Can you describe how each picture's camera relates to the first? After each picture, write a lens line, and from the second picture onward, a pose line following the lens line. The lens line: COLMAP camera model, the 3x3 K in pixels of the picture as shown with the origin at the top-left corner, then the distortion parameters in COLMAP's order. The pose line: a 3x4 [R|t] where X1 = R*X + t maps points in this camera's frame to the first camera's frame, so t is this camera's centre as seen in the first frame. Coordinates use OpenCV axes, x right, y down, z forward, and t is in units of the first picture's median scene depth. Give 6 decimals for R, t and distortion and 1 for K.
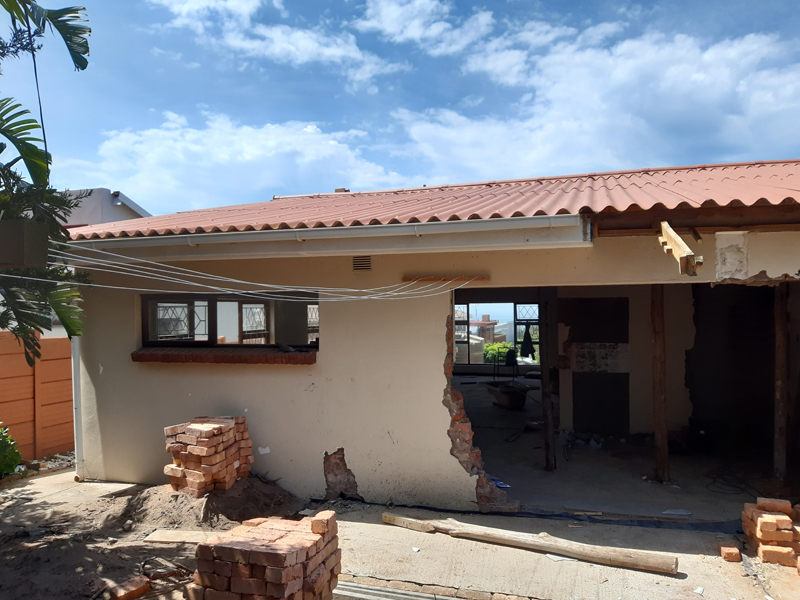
lens RADIAL K [[627.3, 0, 400.0], [0, 627.3, 300.0], [0, 0, 1]] dist [-0.001061, -0.003245]
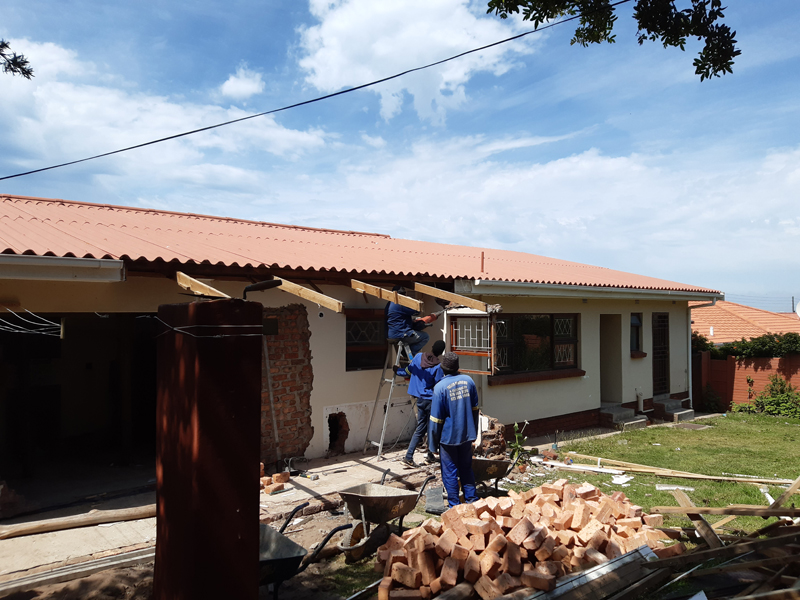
lens RADIAL K [[627.3, 0, 400.0], [0, 627.3, 300.0], [0, 0, 1]] dist [-0.001061, -0.003245]
pose [[0.516299, 0.030133, 0.855878, -0.547833], [-0.018967, 0.999538, -0.023749, -0.034484], [-0.856199, -0.003972, 0.516632, -0.182231]]
